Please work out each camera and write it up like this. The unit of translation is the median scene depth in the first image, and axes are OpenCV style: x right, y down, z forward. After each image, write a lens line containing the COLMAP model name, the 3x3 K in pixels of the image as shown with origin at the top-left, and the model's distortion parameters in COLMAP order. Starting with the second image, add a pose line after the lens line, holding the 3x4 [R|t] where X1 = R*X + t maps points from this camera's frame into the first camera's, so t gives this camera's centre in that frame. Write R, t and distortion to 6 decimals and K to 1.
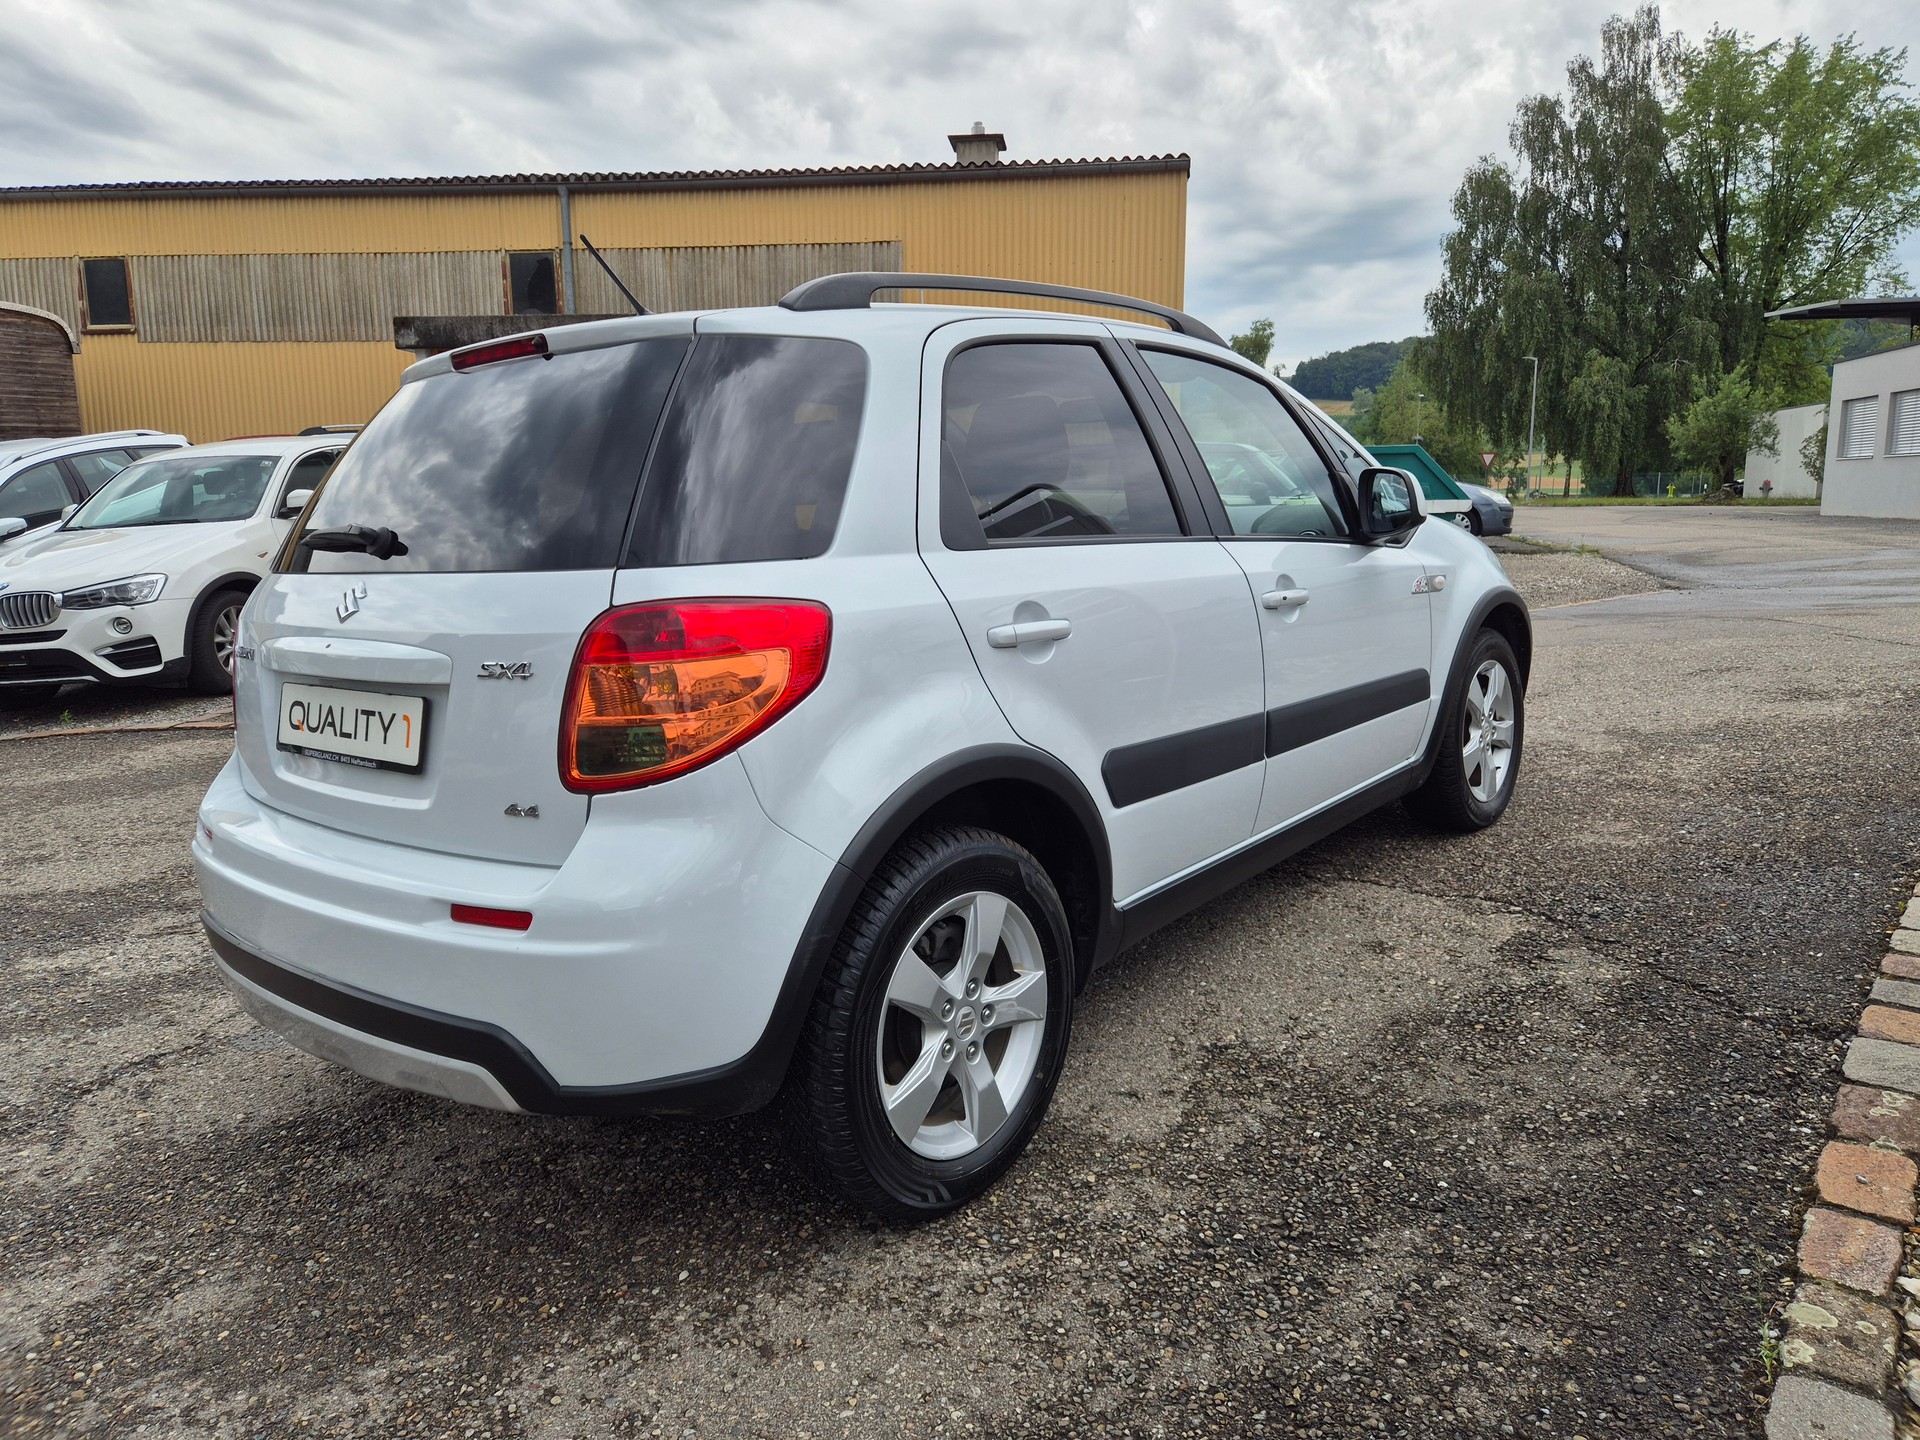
lens RADIAL K [[1306.3, 0, 941.8], [0, 1306.3, 699.5], [0, 0, 1]] dist [0.085518, -0.073811]
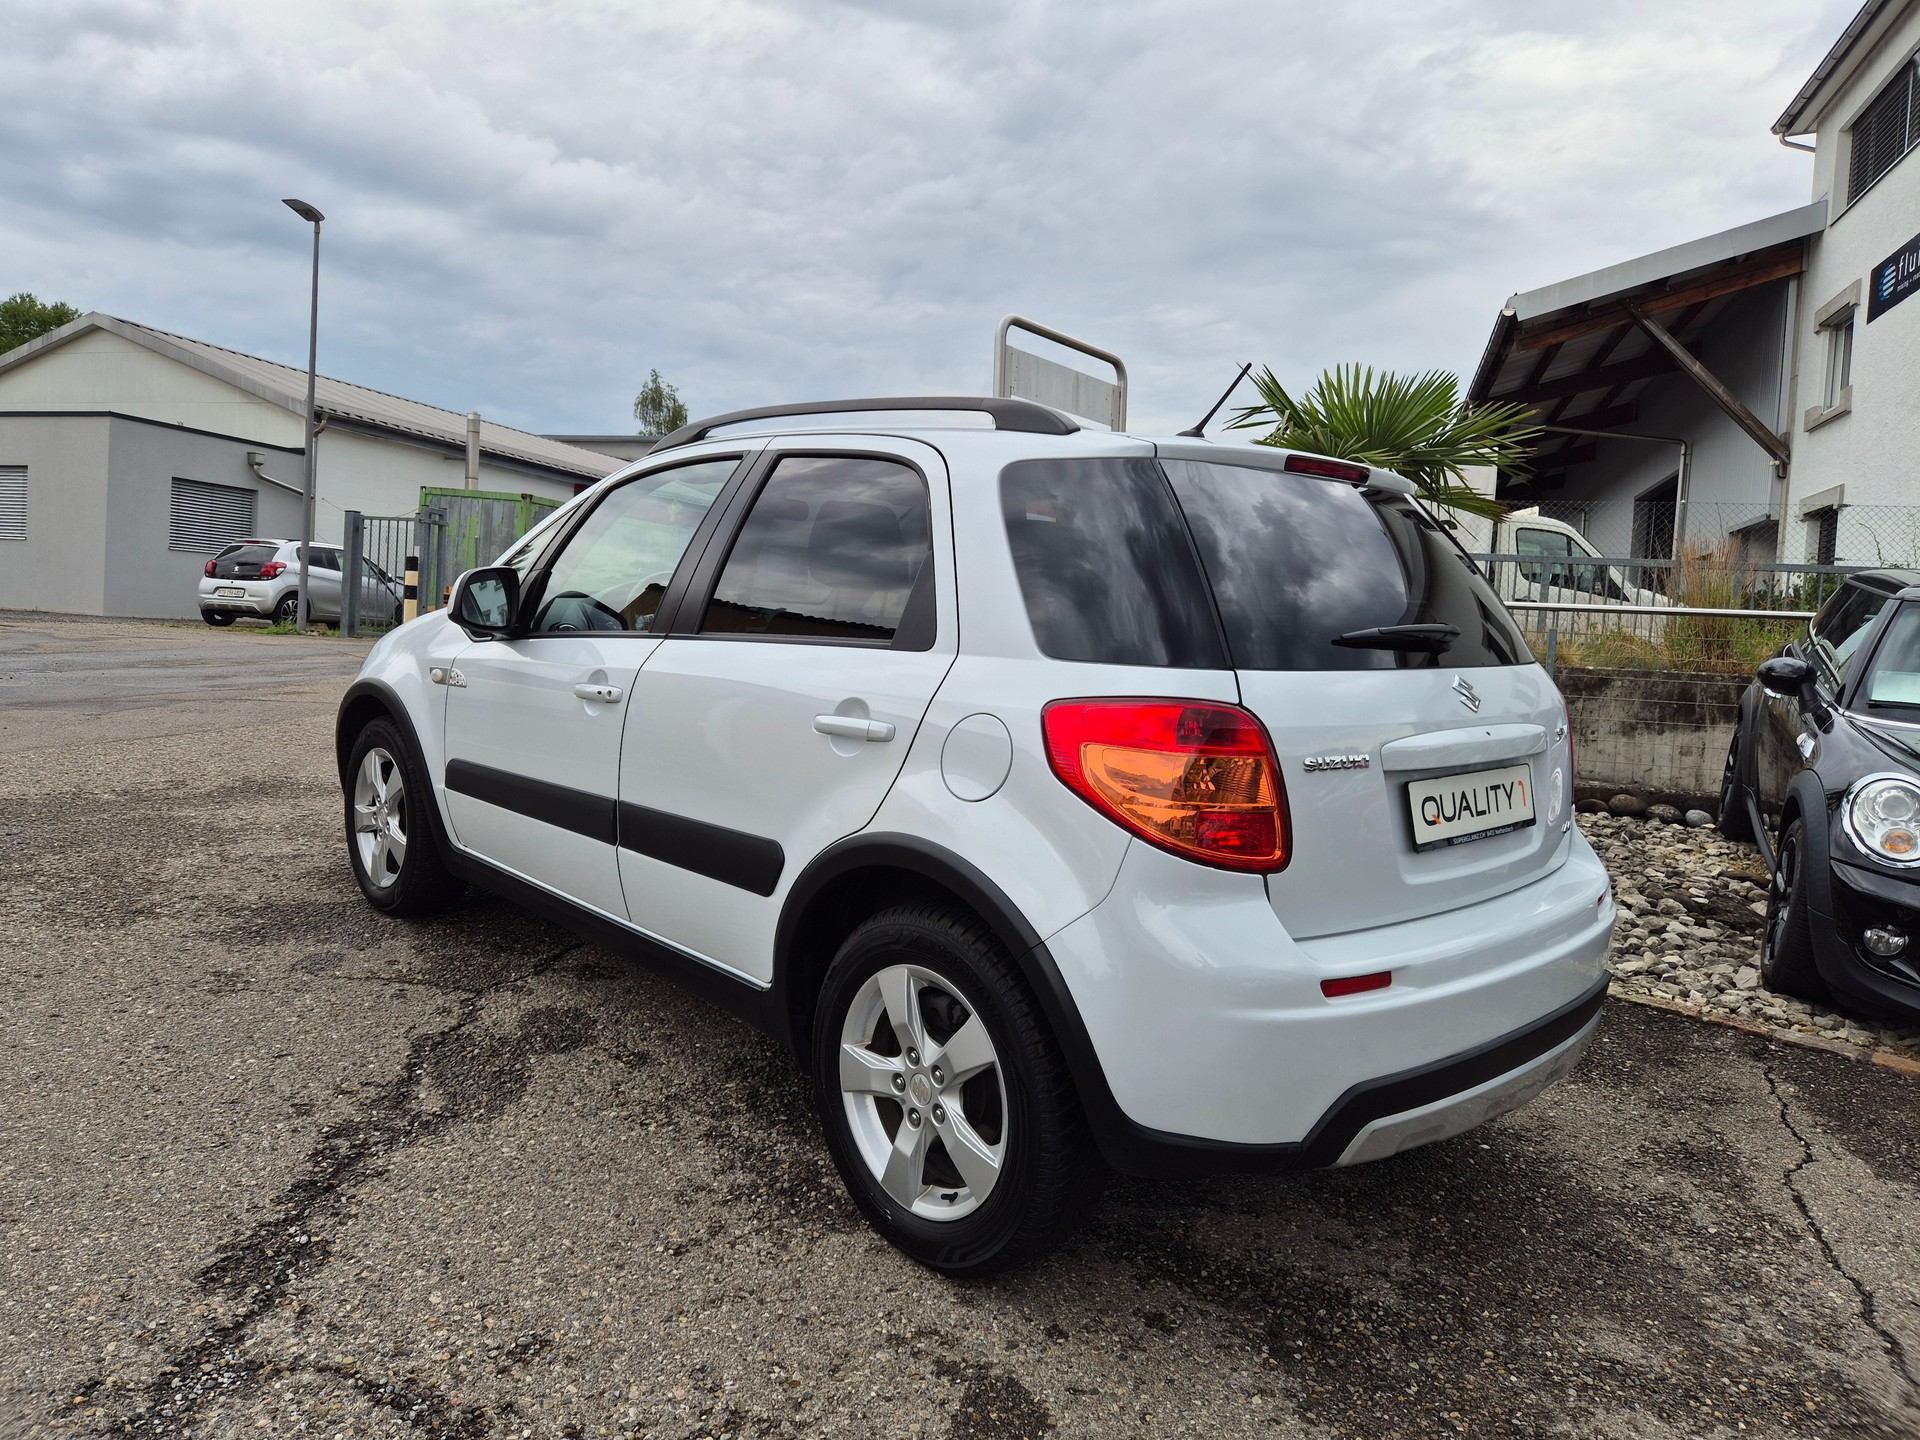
lens RADIAL K [[1300.3, 0, 937.8], [0, 1300.3, 671.5], [0, 0, 1]] dist [0.091811, -0.077788]
pose [[0.086695, -0.012779, 0.996153, -1.587696], [0.104182, 0.994551, 0.003692, -0.143821], [-0.990772, 0.103461, 0.087554, 1.326525]]
